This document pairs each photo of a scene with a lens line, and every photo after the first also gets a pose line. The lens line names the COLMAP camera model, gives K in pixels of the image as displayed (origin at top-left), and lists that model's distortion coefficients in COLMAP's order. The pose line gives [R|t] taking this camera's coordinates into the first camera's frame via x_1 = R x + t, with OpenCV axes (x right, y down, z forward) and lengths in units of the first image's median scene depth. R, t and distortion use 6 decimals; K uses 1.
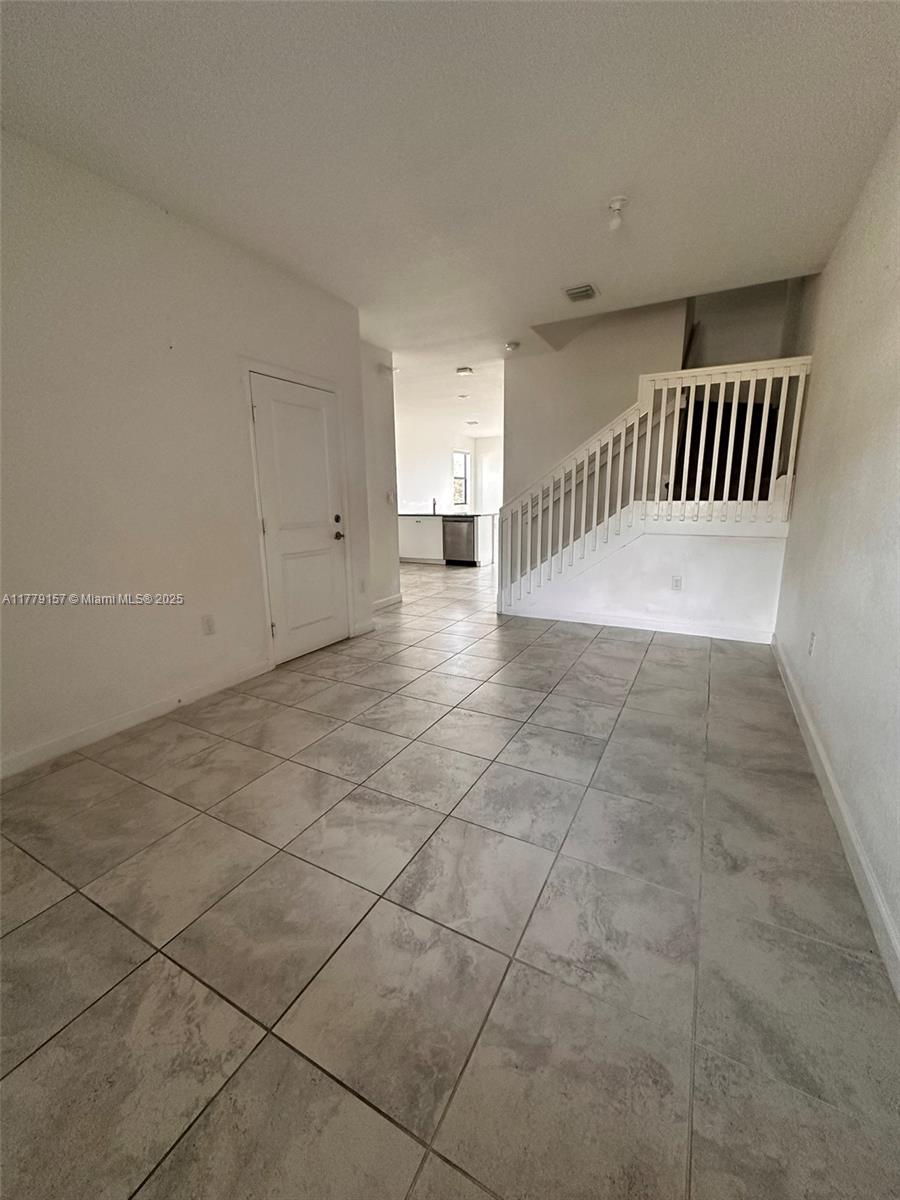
lens RADIAL K [[480.6, 0, 450.0], [0, 480.6, 600.0], [0, 0, 1]] dist [-0.000186, -0.000036]
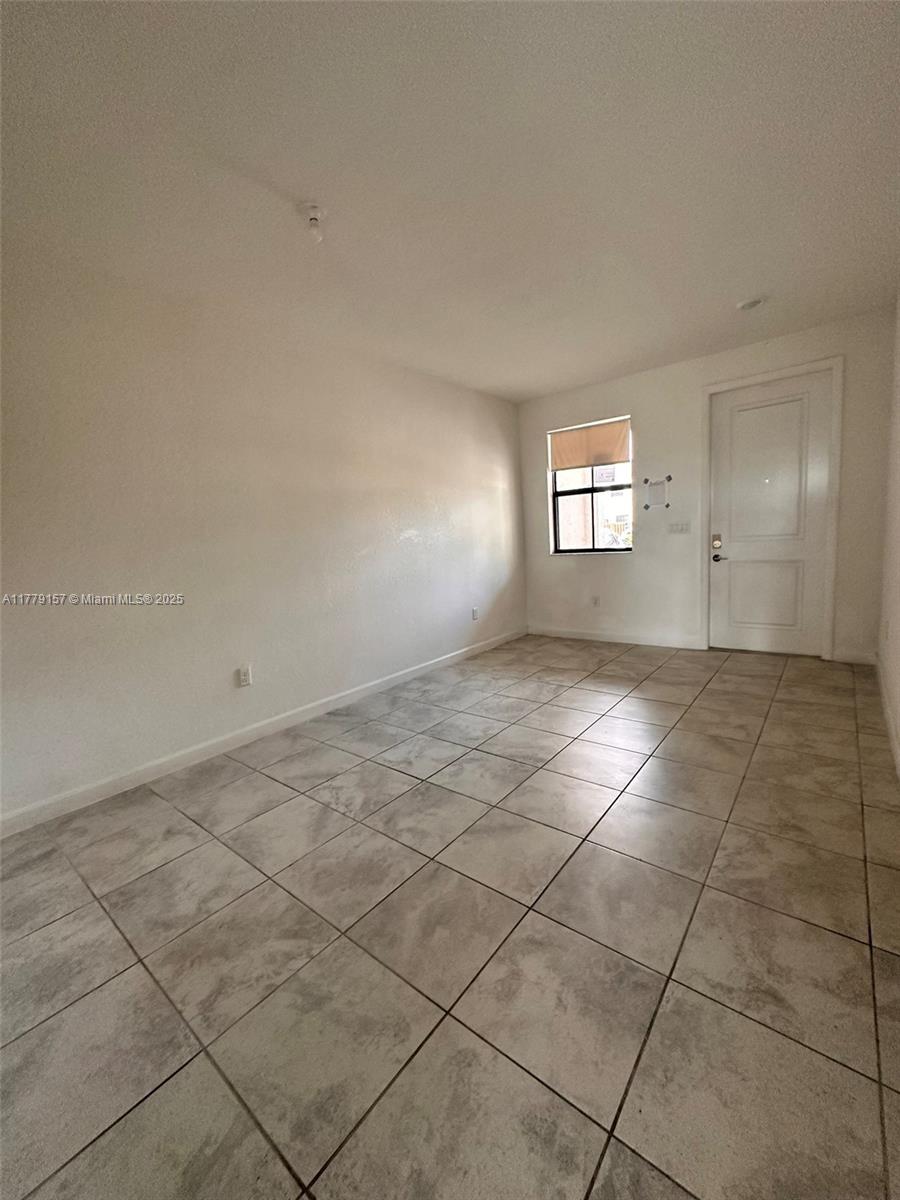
lens RADIAL K [[480.6, 0, 450.0], [0, 480.6, 600.0], [0, 0, 1]] dist [-0.000186, -0.000036]
pose [[-0.980599, 0.047104, 0.190283, -0.012649], [0.110656, 0.934264, 0.338979, -0.471694], [-0.161808, 0.353458, -0.921350, 2.071400]]
